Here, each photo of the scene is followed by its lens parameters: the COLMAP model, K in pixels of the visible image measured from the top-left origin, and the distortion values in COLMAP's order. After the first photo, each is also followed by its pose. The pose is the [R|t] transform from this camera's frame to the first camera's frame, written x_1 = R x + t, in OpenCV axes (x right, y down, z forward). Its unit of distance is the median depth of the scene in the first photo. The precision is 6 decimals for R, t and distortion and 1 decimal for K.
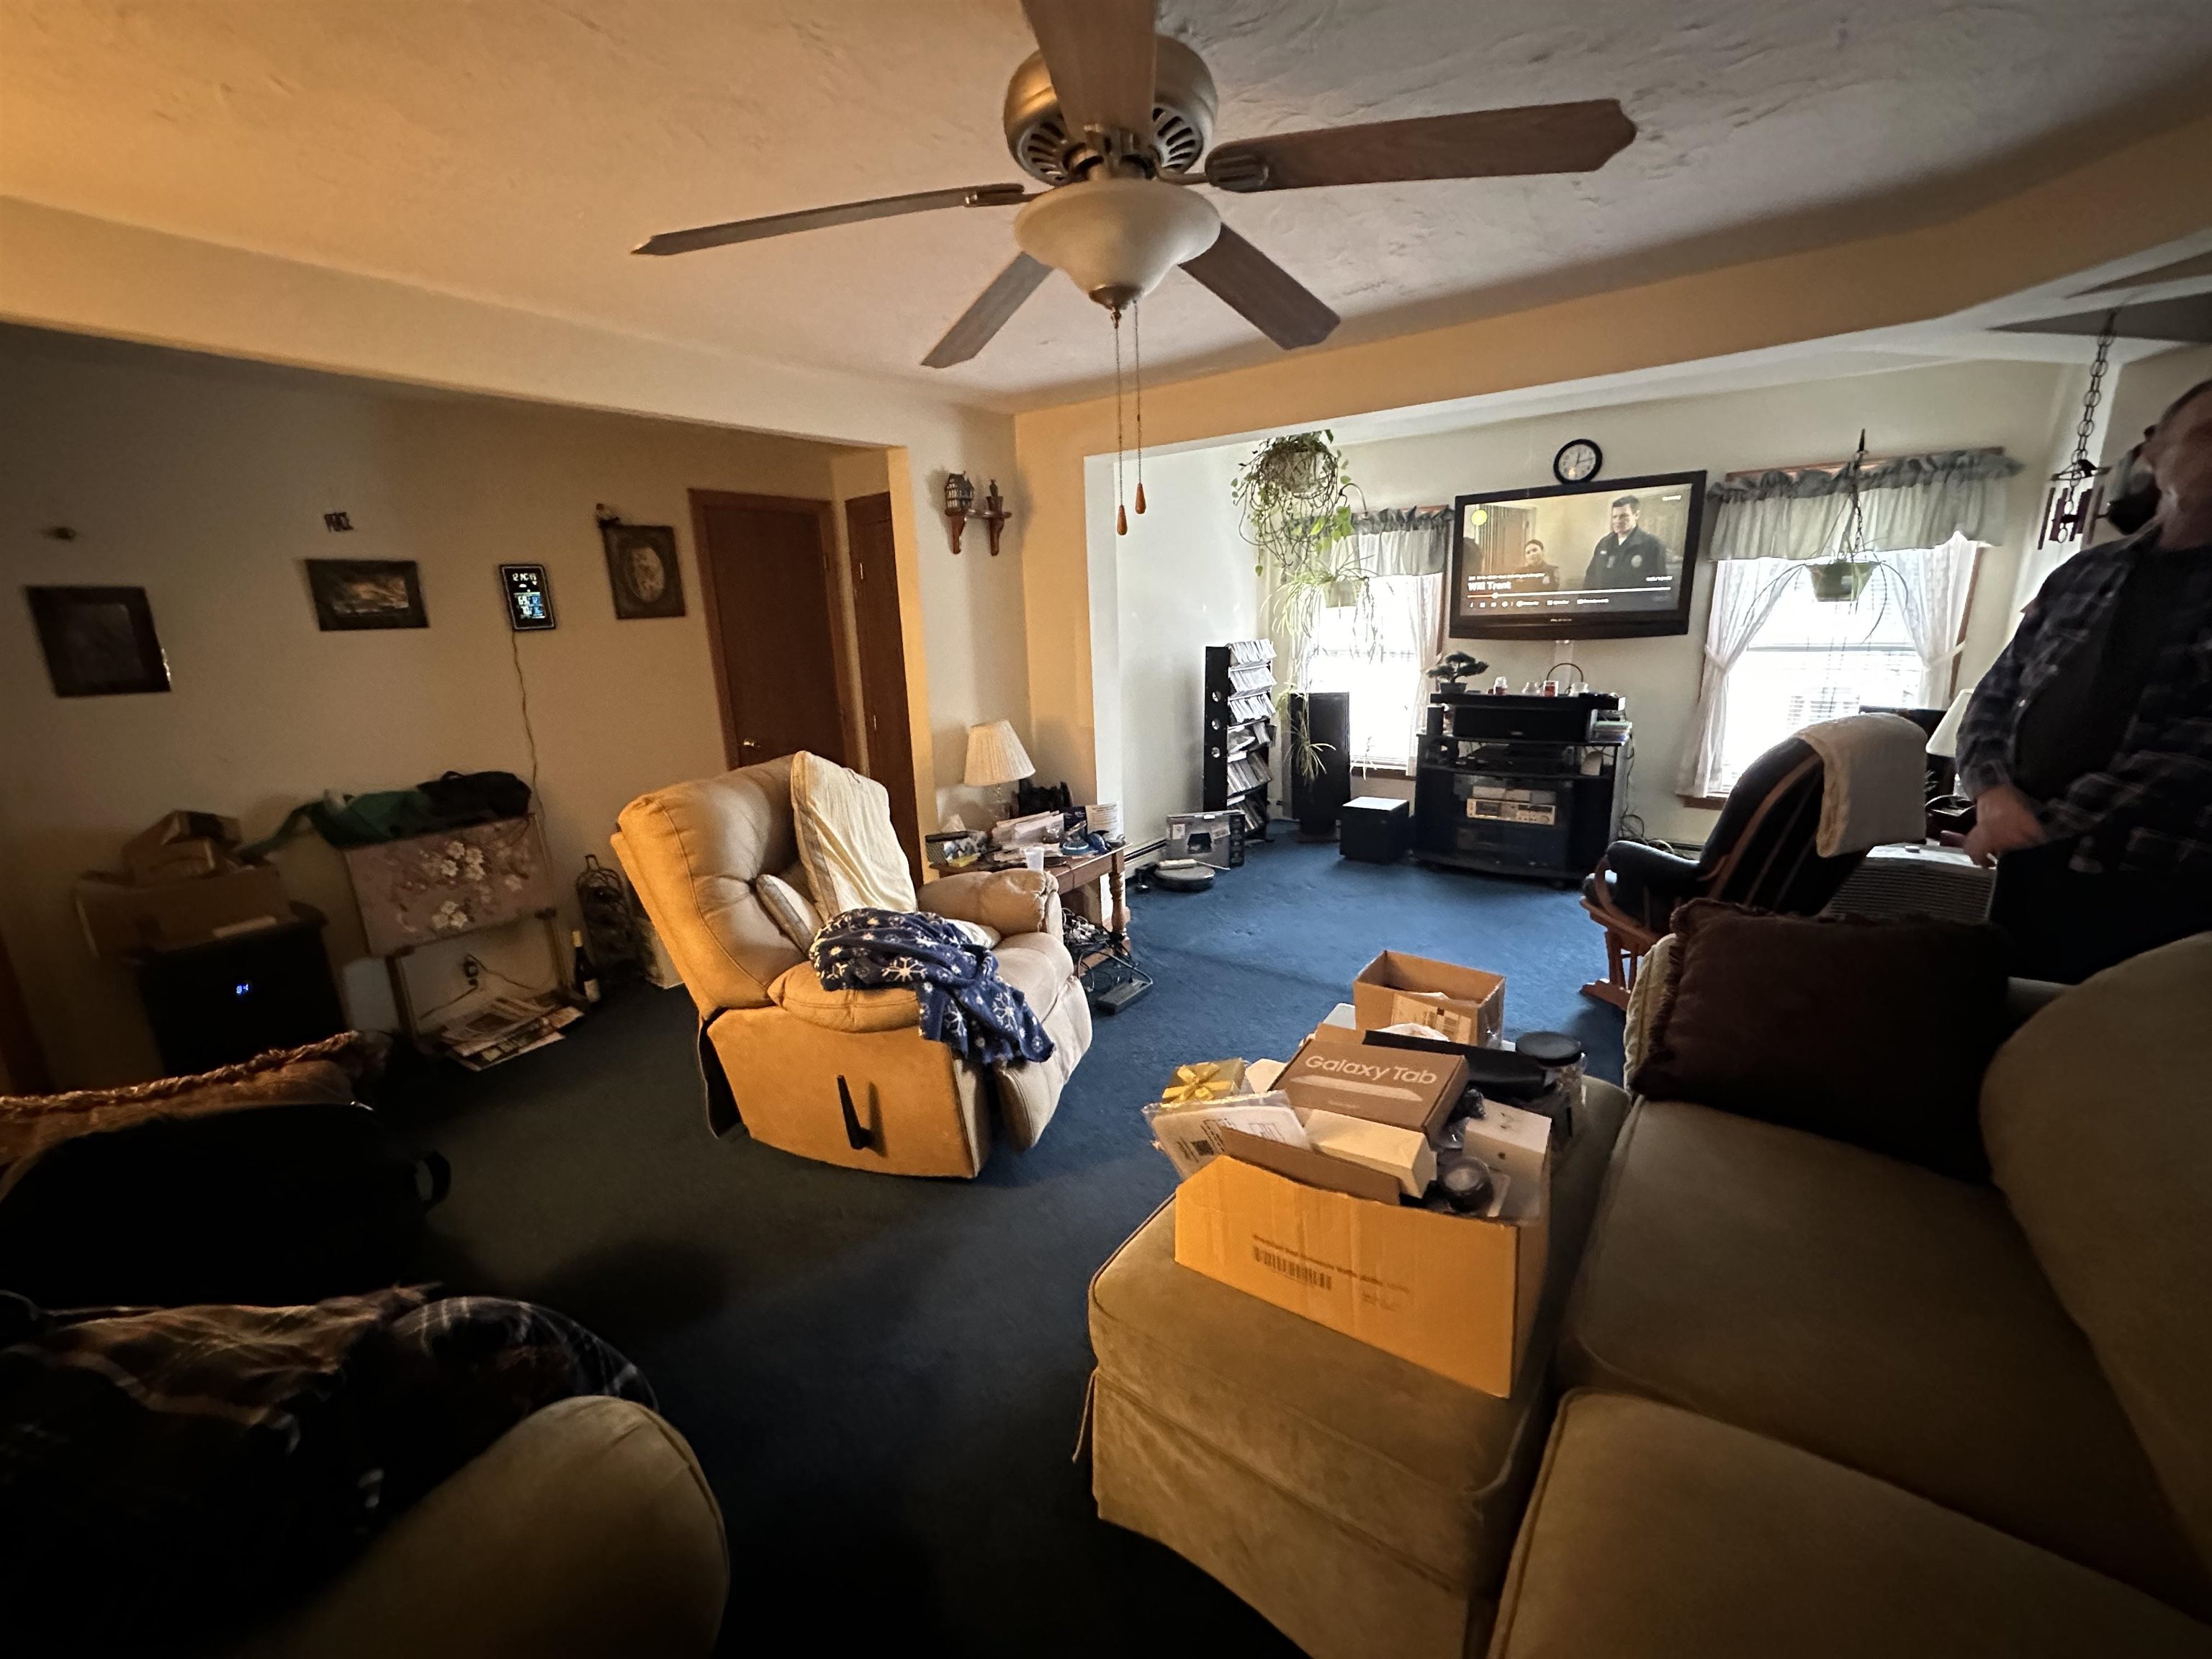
lens RADIAL K [[872.2, 0, 1101.8], [0, 872.2, 823.9], [0, 0, 1]] dist [0.001277, 0.000093]
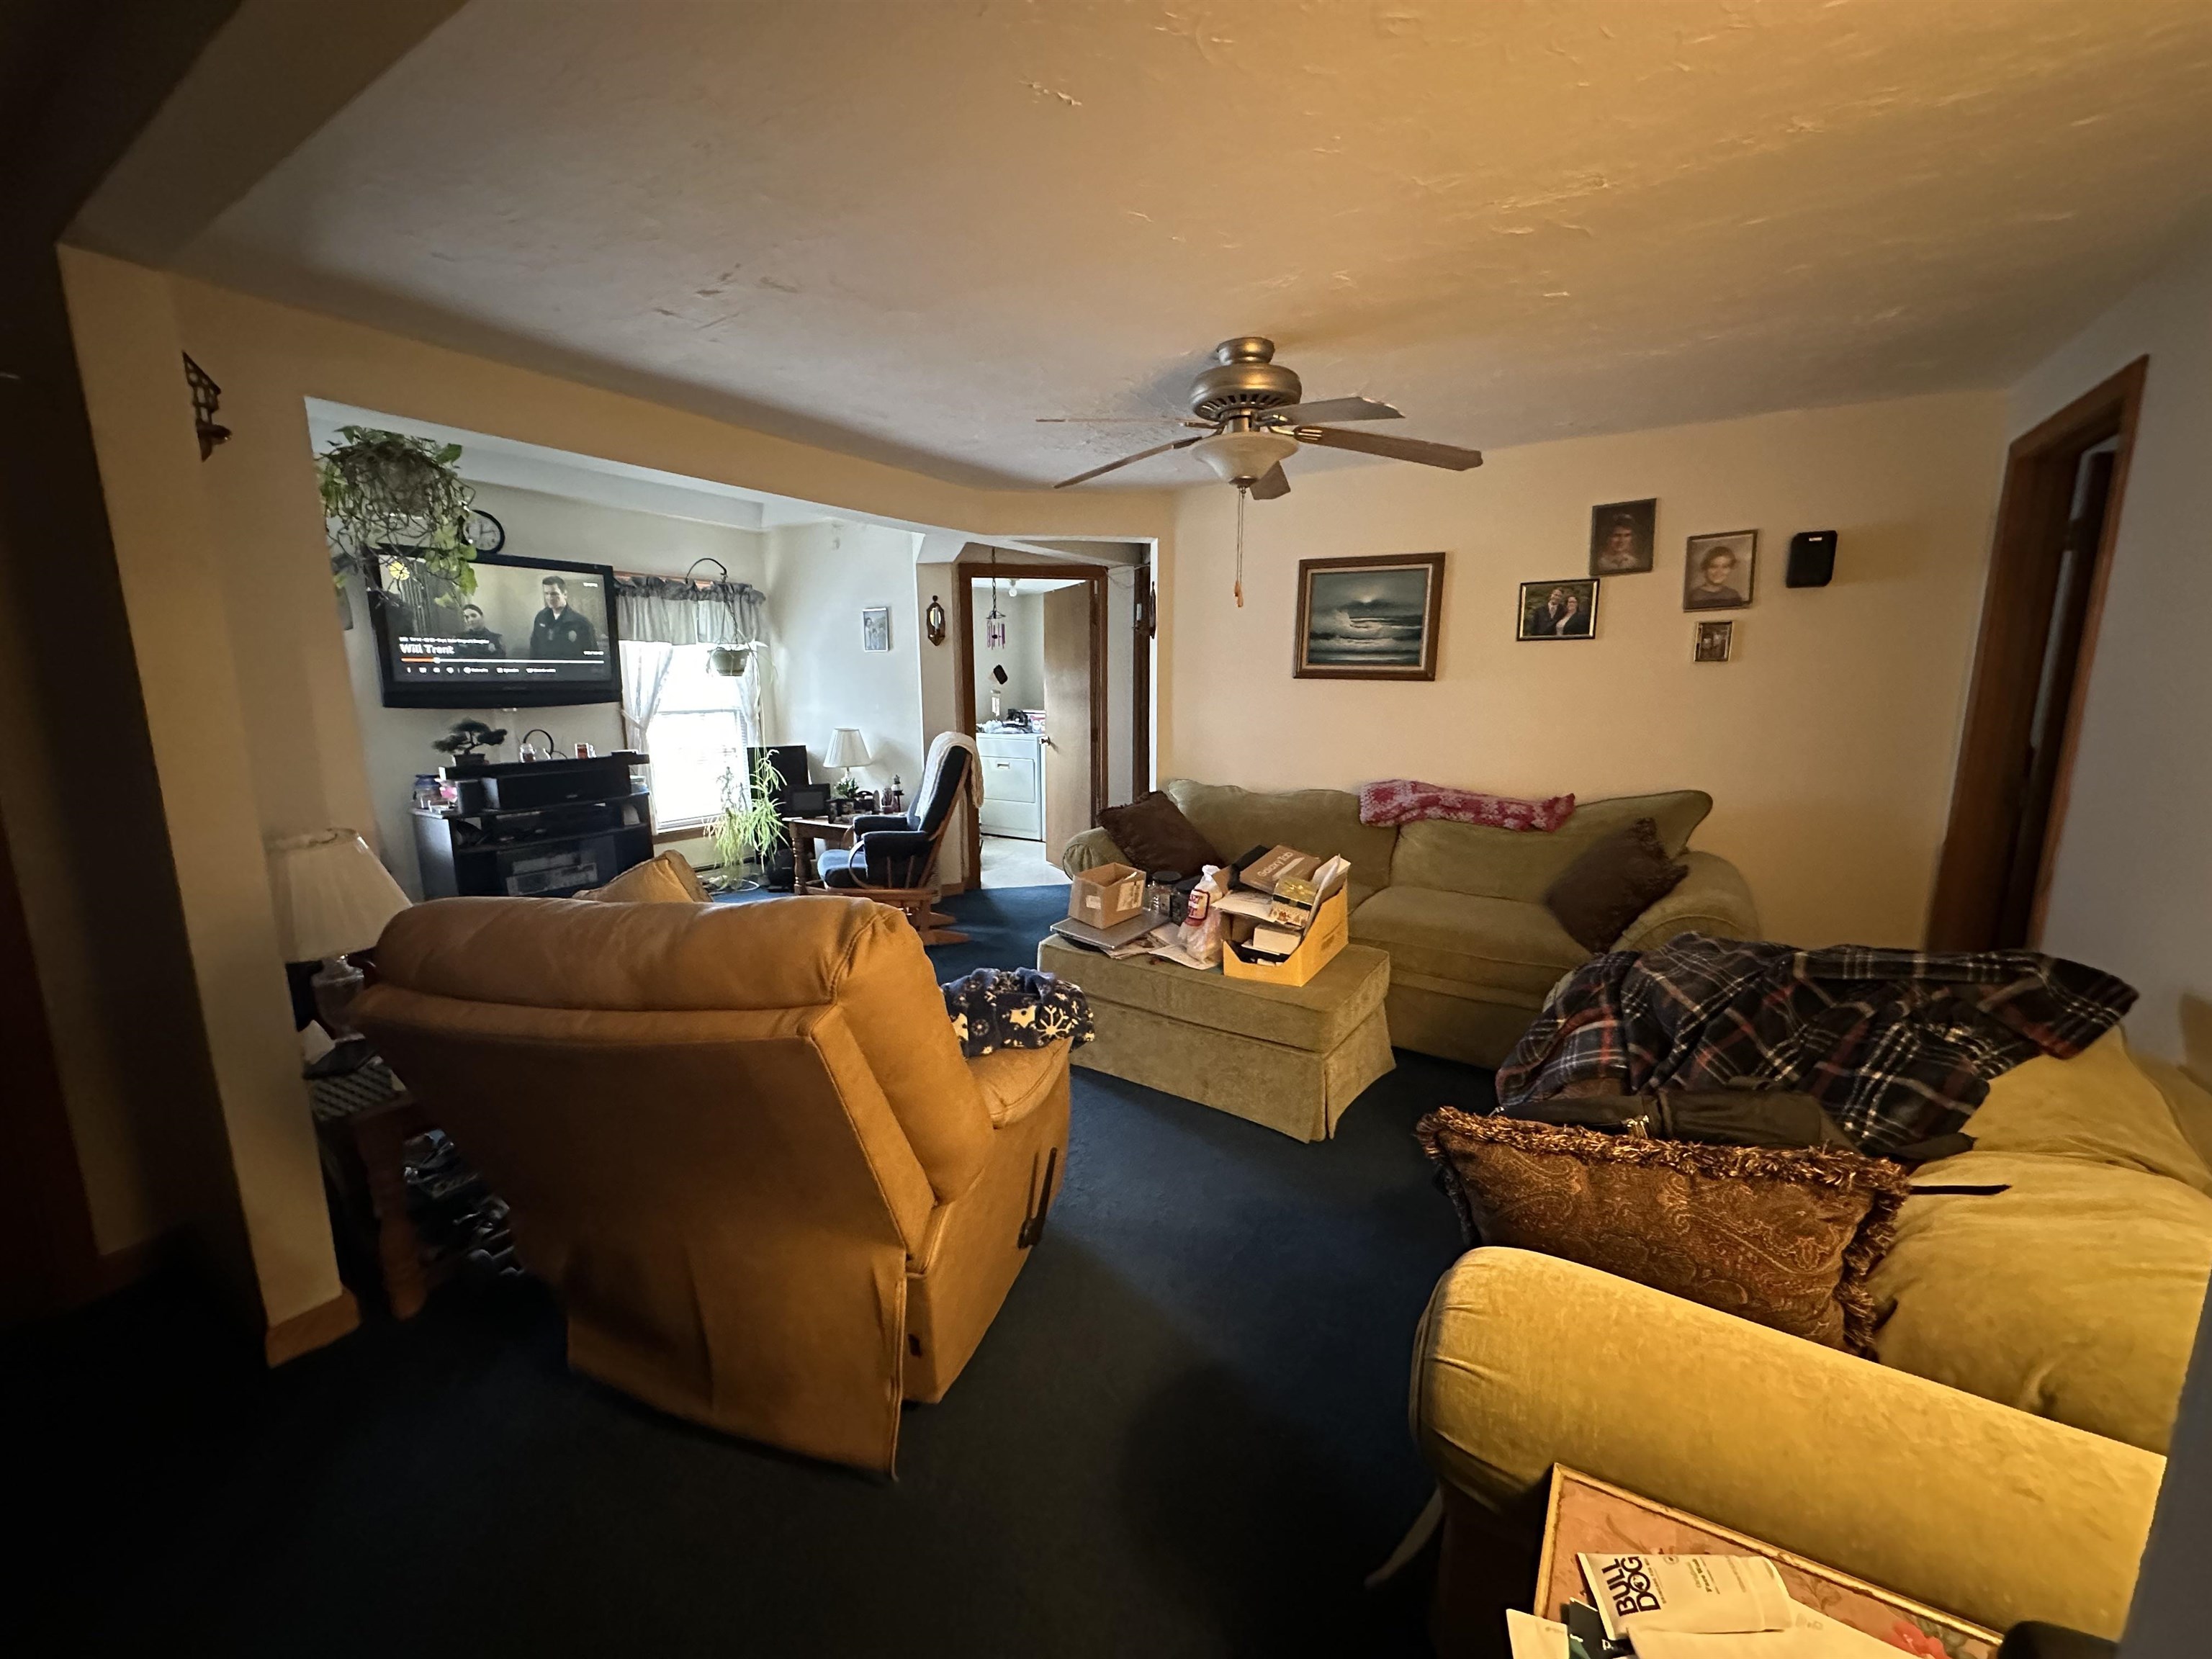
lens RADIAL K [[872.2, 0, 1101.5], [0, 872.2, 825.2], [0, 0, 1]] dist [0.001277, 0.000093]
pose [[-0.059419, -0.137258, 0.988751, -0.546874], [0.237088, 0.960219, 0.147545, -0.073041], [-0.969669, 0.243188, -0.024513, 0.427223]]
